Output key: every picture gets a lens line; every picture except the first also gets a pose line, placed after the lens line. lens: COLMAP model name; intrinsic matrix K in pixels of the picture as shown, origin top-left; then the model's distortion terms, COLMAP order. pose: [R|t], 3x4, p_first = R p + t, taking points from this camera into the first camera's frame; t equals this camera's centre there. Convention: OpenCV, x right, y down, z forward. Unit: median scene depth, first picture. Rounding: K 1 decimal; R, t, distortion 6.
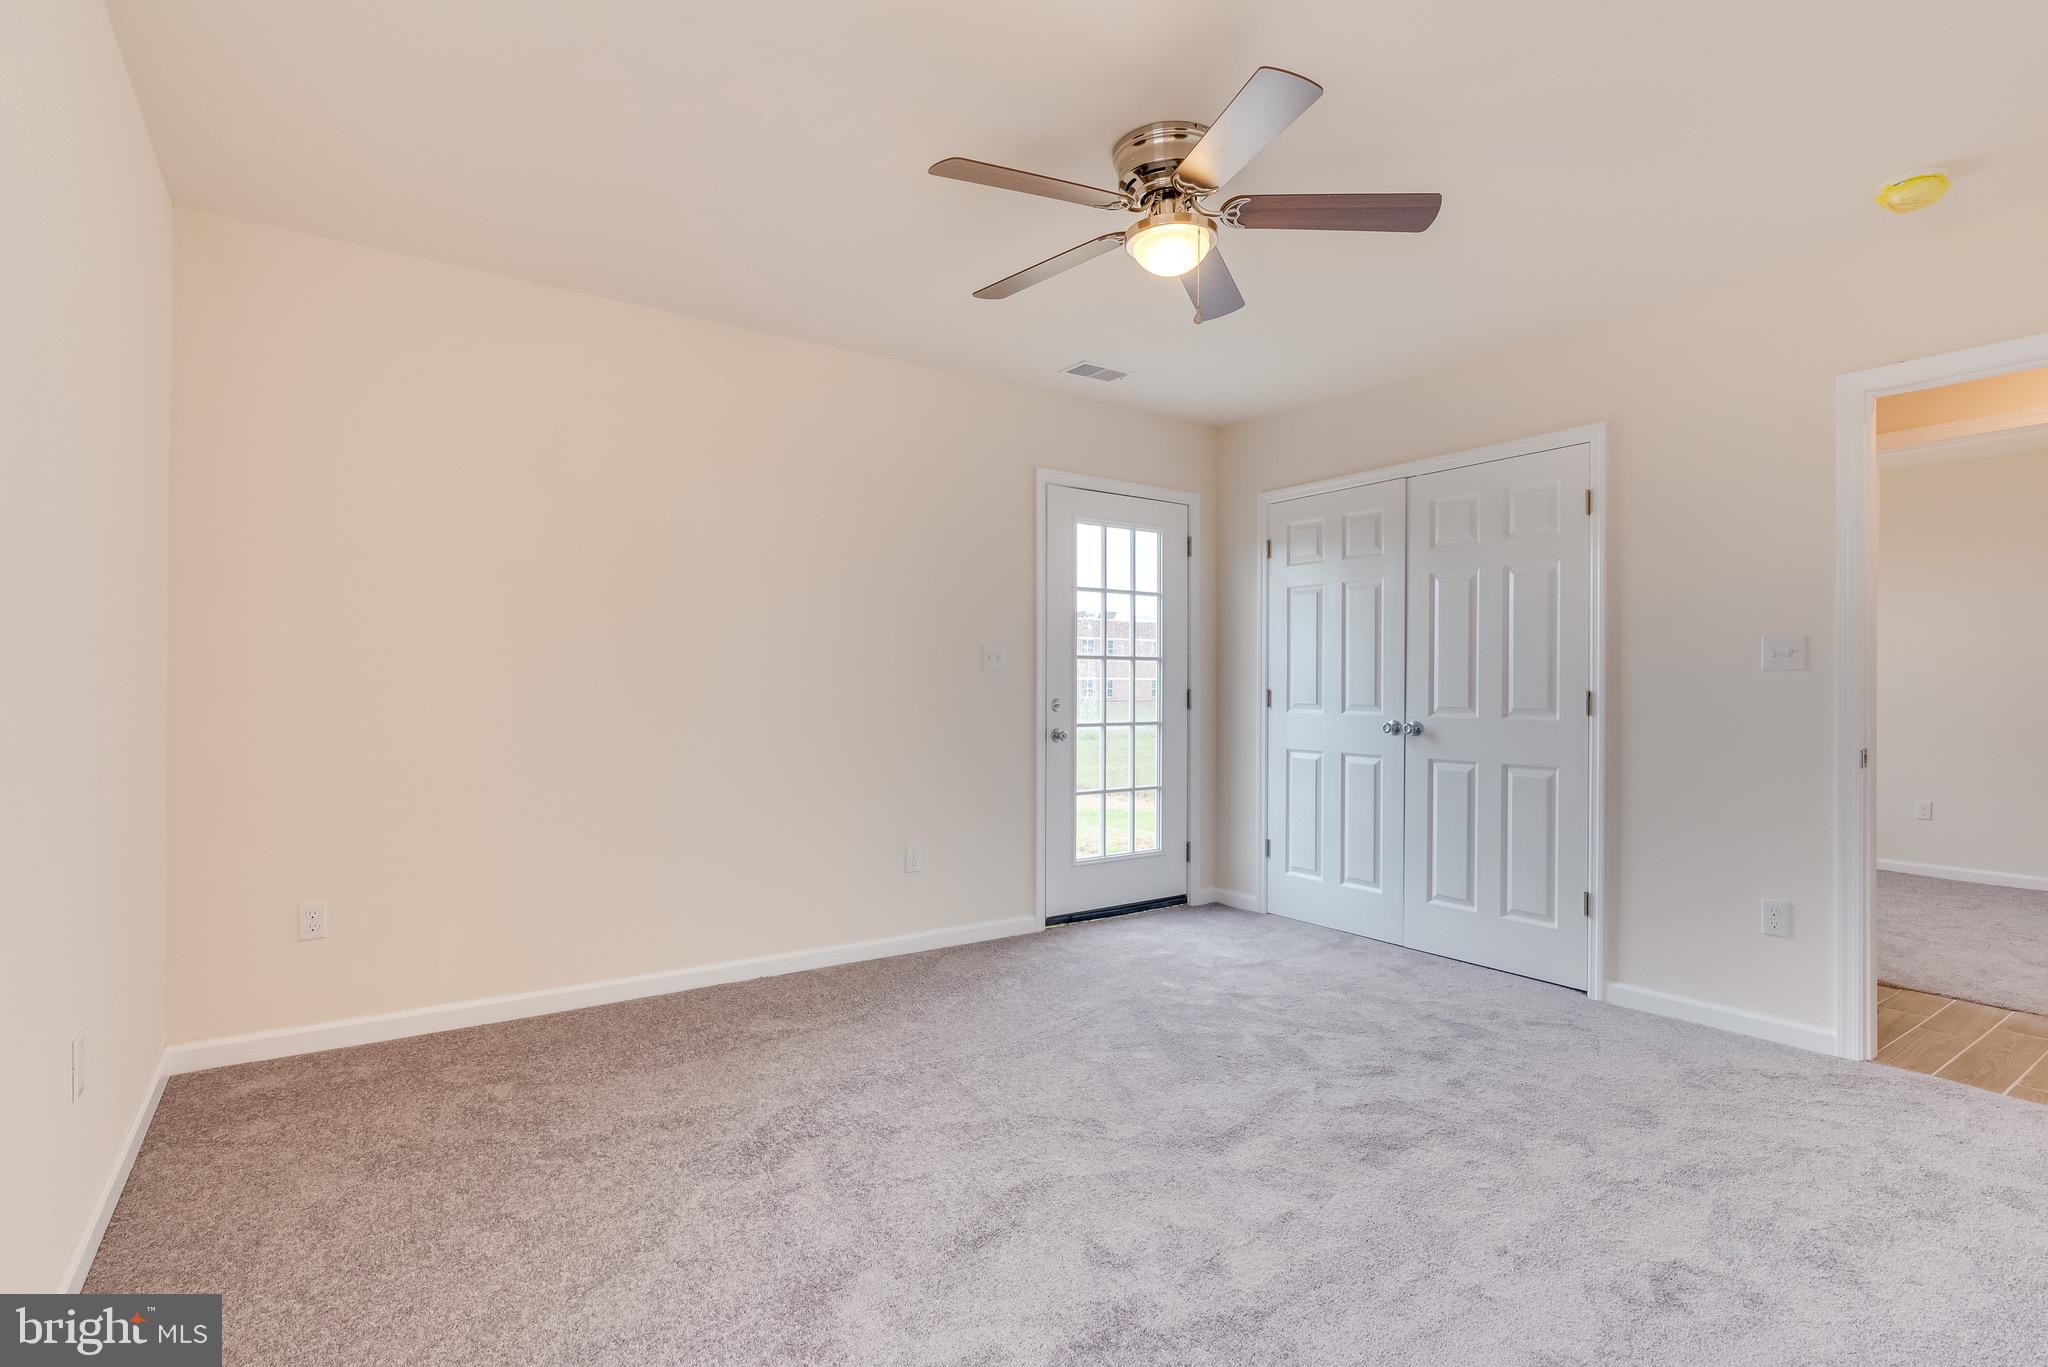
lens RADIAL K [[997.0, 0, 1016.3], [0, 997.0, 680.9], [0, 0, 1]] dist [-0.003286, -0.001317]
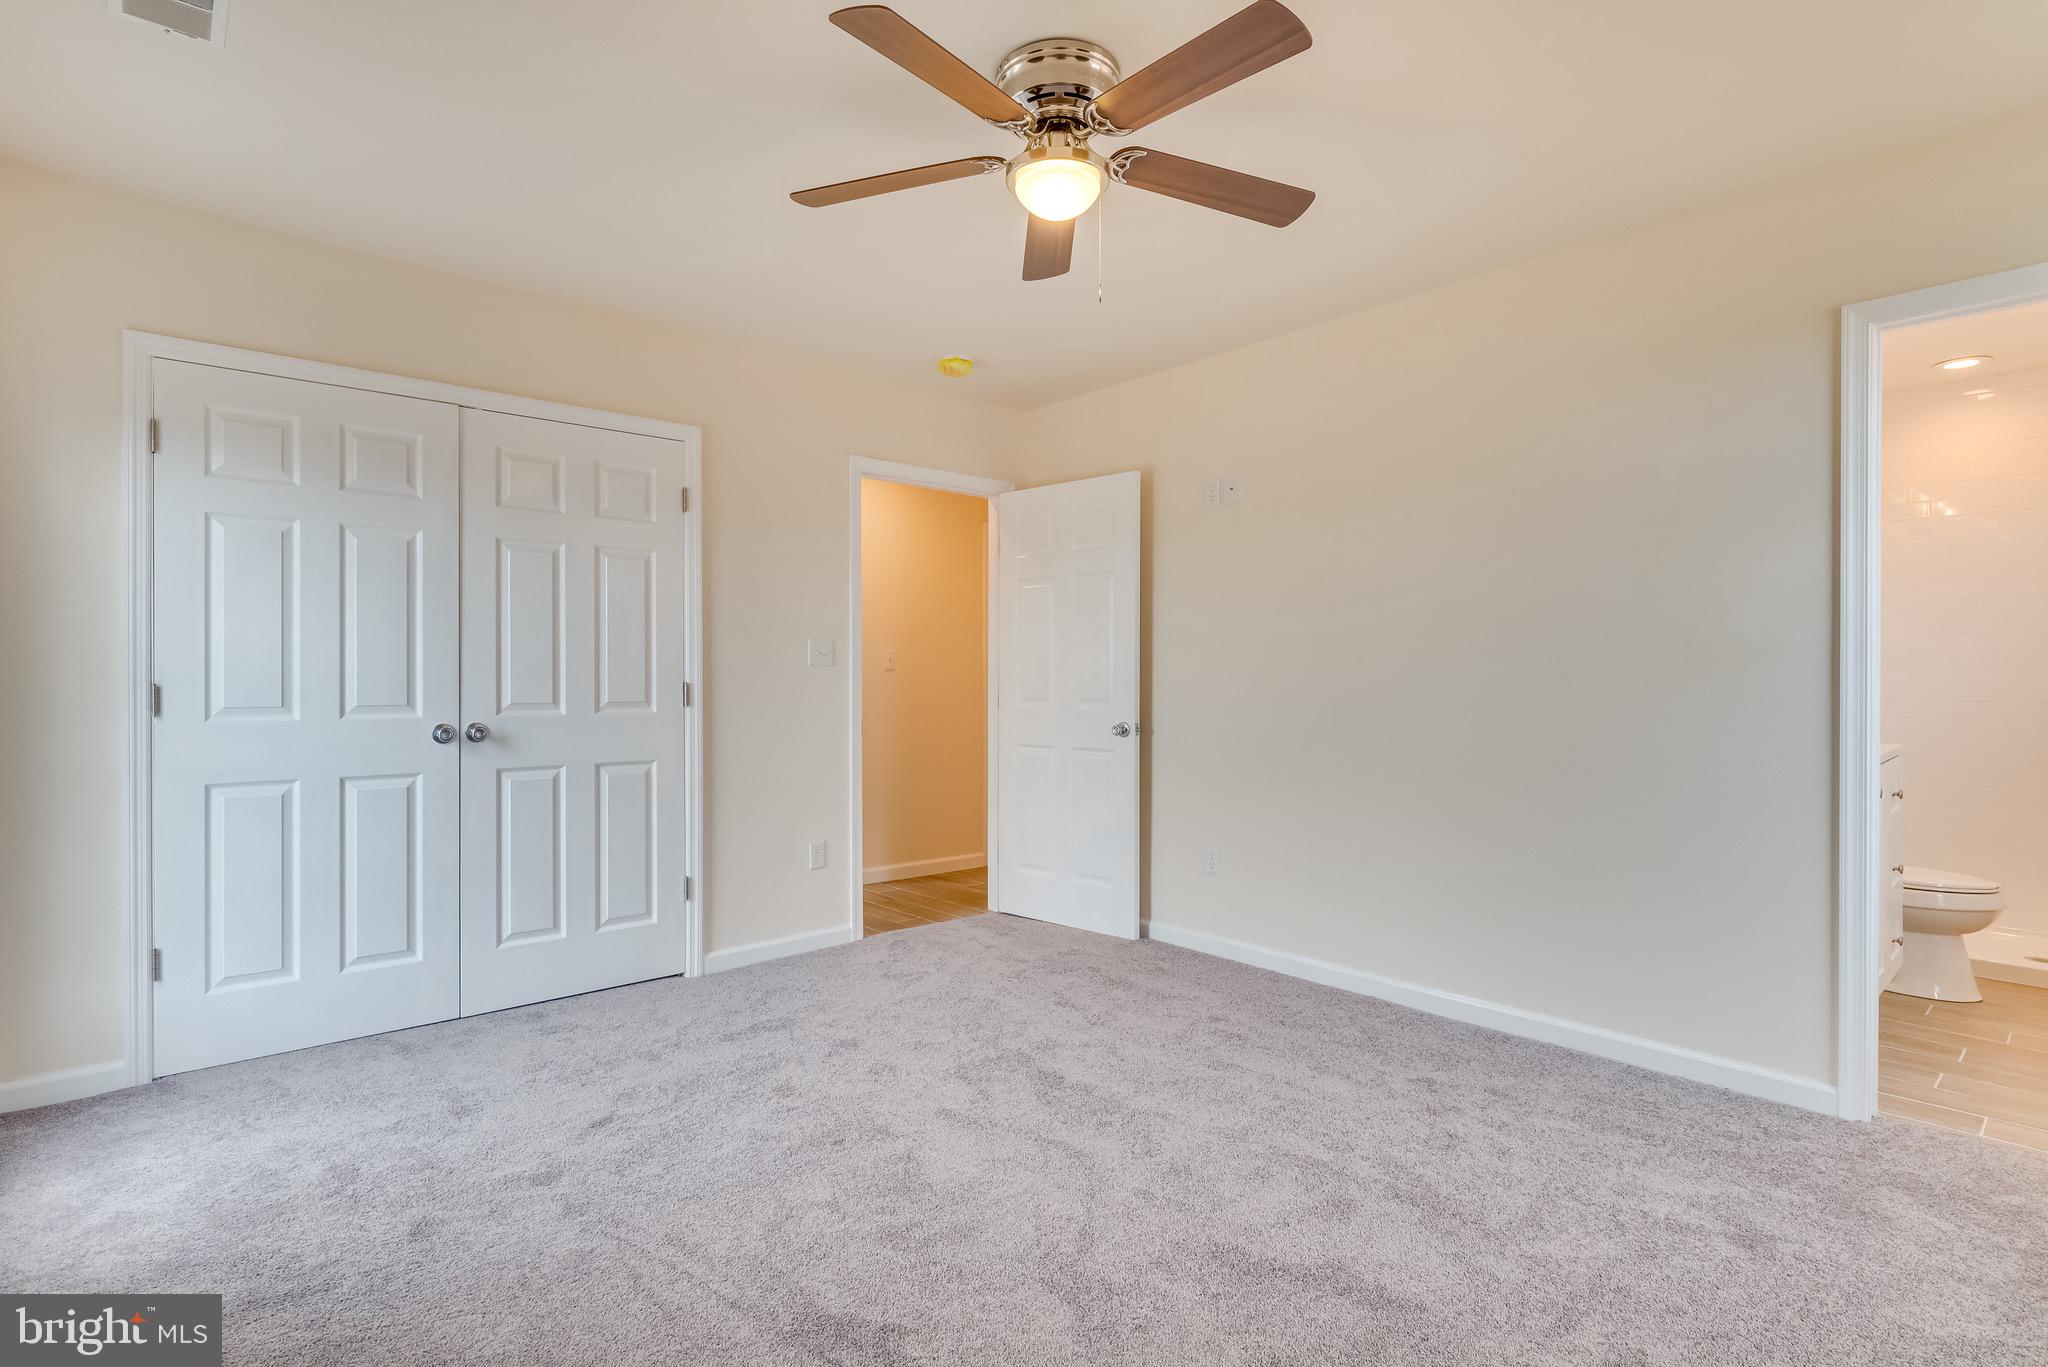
lens RADIAL K [[997.0, 0, 1016.3], [0, 997.0, 680.9], [0, 0, 1]] dist [-0.003286, -0.001317]
pose [[-0.124208, -0.003021, 0.992252, -0.504727], [-0.002588, 0.999993, 0.002721, 0.004854], [-0.992253, -0.002230, -0.124215, 0.802936]]
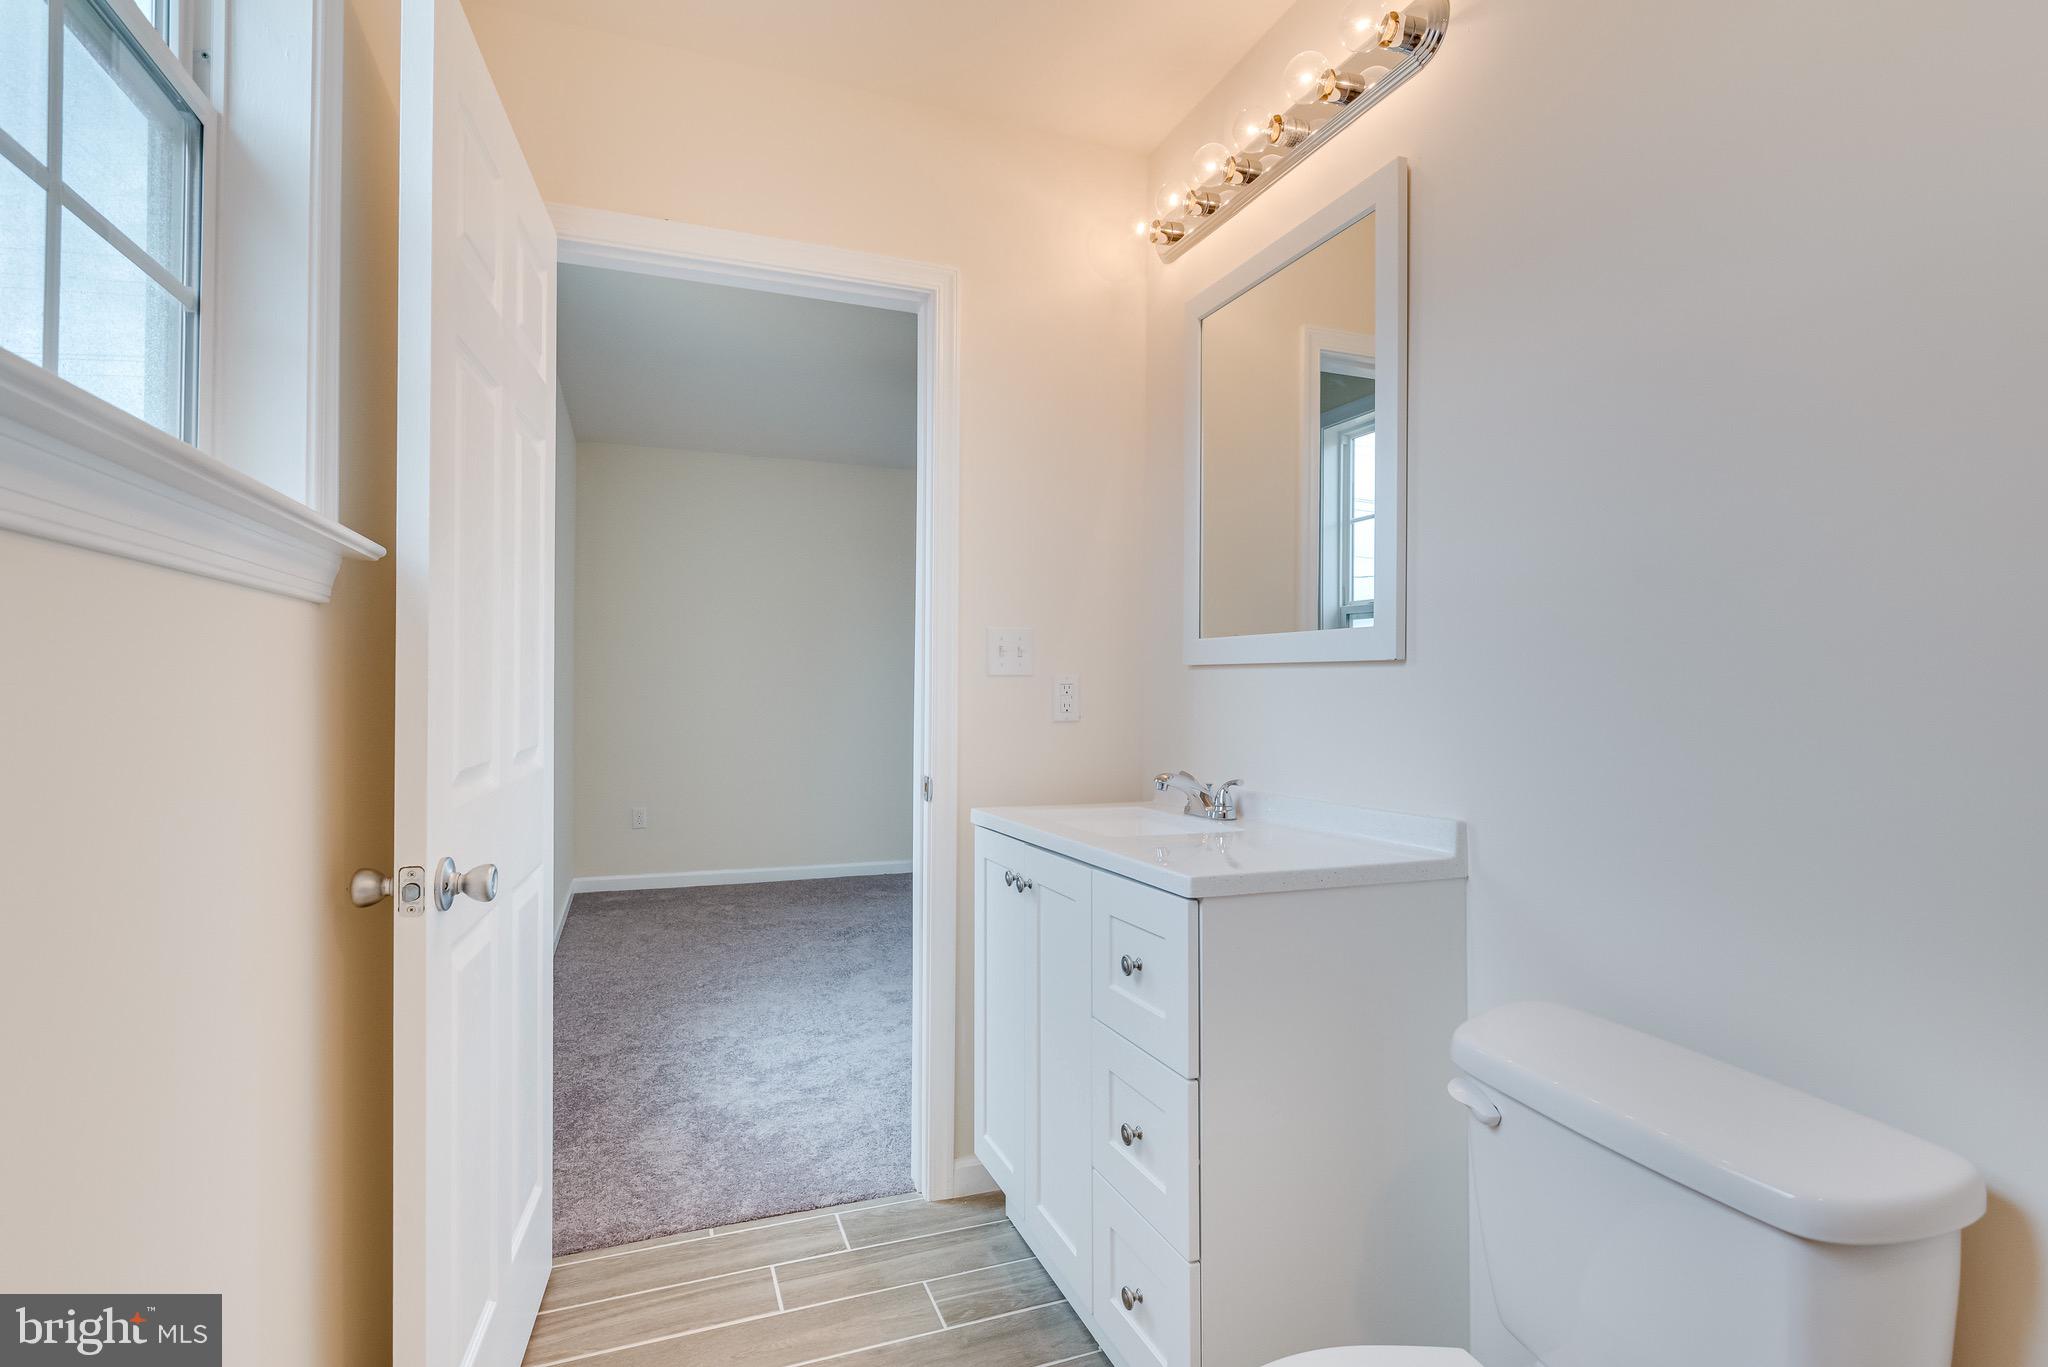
lens RADIAL K [[997.0, 0, 1016.3], [0, 997.0, 680.9], [0, 0, 1]] dist [-0.003286, -0.001317]
pose [[0.970337, 0.000190, -0.241755, 0.318884], [-0.000765, 0.999997, -0.002284, -0.008448], [0.241754, 0.002401, 0.970335, -0.477139]]
